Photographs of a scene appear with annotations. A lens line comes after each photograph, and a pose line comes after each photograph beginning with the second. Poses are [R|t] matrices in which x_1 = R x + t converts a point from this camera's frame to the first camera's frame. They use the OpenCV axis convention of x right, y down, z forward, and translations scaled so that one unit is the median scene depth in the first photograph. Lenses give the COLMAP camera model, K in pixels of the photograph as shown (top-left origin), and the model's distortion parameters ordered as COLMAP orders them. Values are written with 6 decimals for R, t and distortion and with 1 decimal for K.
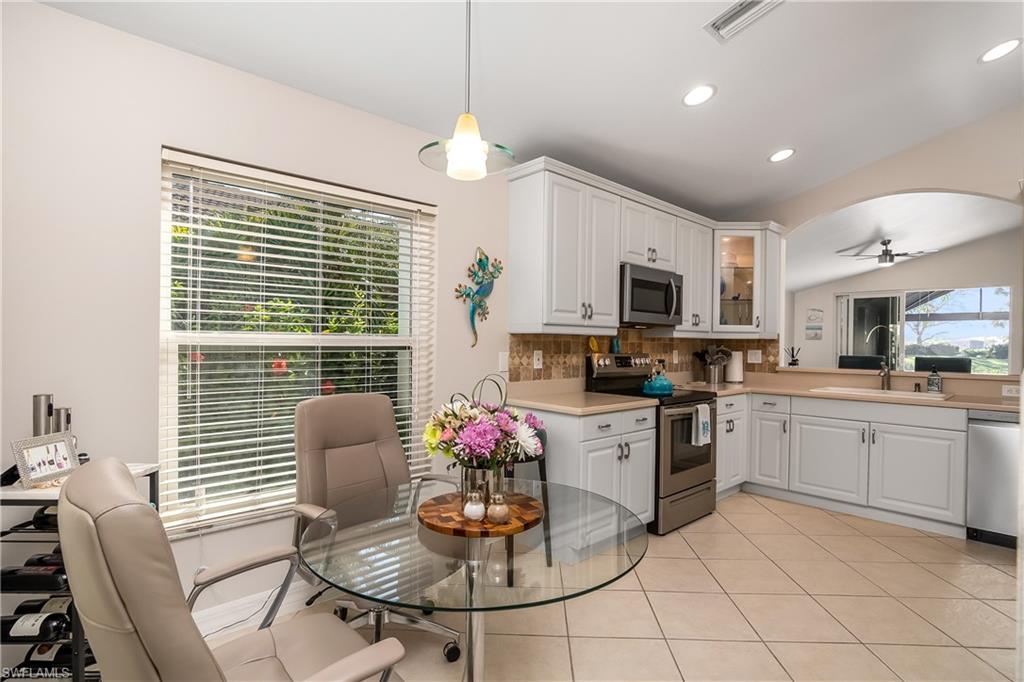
lens RADIAL K [[500.7, 0, 510.8], [0, 500.7, 346.4], [0, 0, 1]] dist [-0.015907, 0.001600]
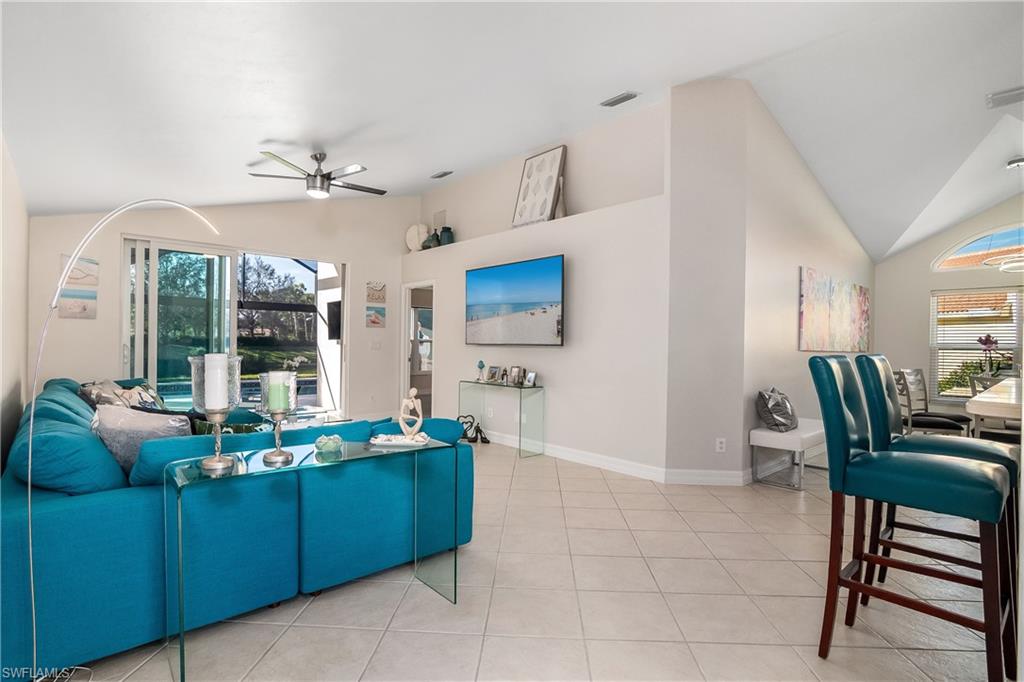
lens RADIAL K [[505.5, 0, 517.0], [0, 505.5, 345.4], [0, 0, 1]] dist [-0.030469, 0.001658]
pose [[0.002172, -0.012700, 0.999917, 0.305170], [-0.007206, 0.999893, 0.012716, 0.009965], [-0.999972, -0.007233, 0.002081, 1.463129]]
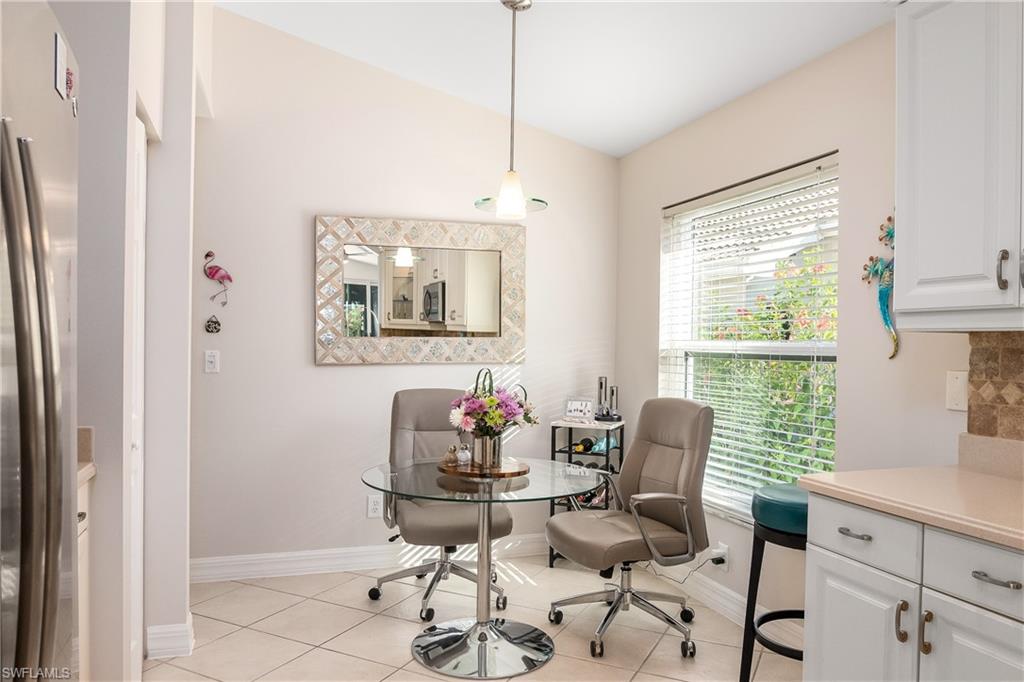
lens RADIAL K [[729.3, 0, 508.4], [0, 729.3, 343.1], [0, 0, 1]] dist [-0.033379, -0.000009]
pose [[-0.405429, -0.015662, -0.913992, 0.636598], [-0.024773, 0.999674, -0.006141, -0.000854], [0.913791, 0.020152, -0.405685, 0.681710]]
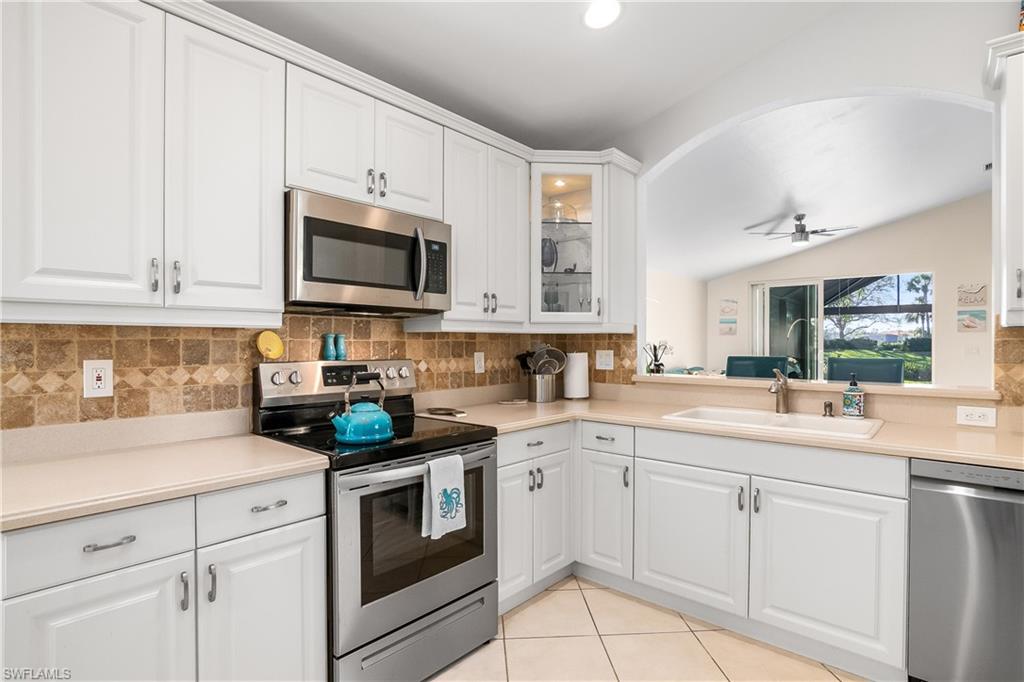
lens RADIAL K [[513.4, 0, 506.5], [0, 513.4, 343.7], [0, 0, 1]] dist [-0.020289, 0.000118]
pose [[0.994395, -0.011350, 0.105117, 0.329432], [0.011622, 0.999930, -0.001982, -0.001730], [-0.105087, 0.003192, 0.994458, 0.381331]]
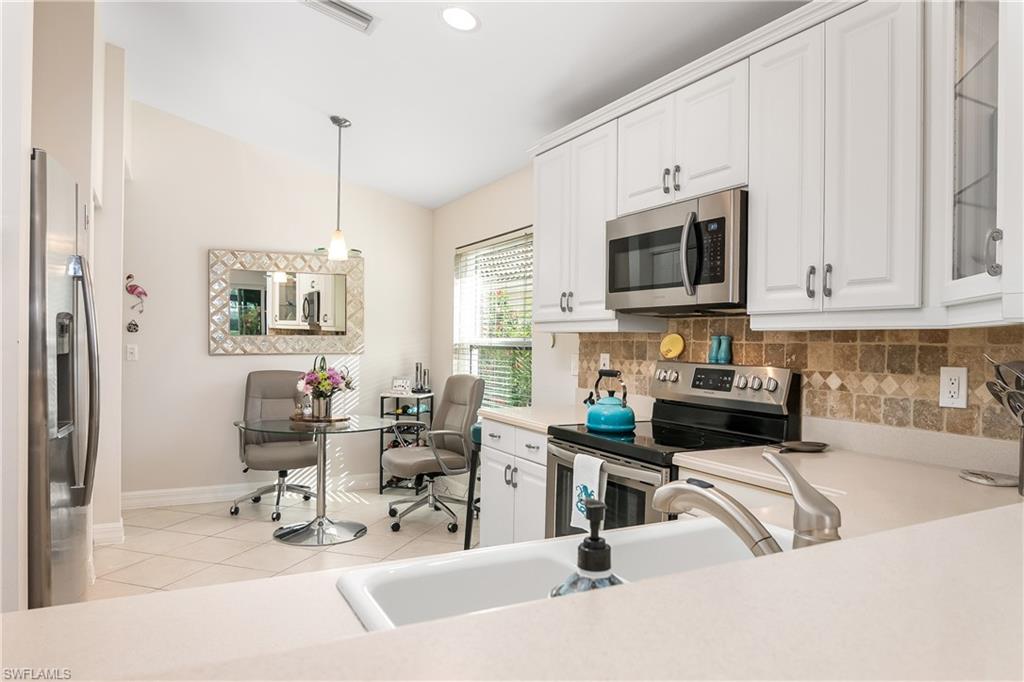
lens RADIAL K [[657.5, 0, 513.0], [0, 657.5, 351.5], [0, 0, 1]] dist [-0.043436, 0.001176]
pose [[-0.246500, -0.000311, -0.969143, 0.910922], [-0.023489, 0.999708, 0.005653, 0.002019], [0.968858, 0.024158, -0.246435, 0.917506]]
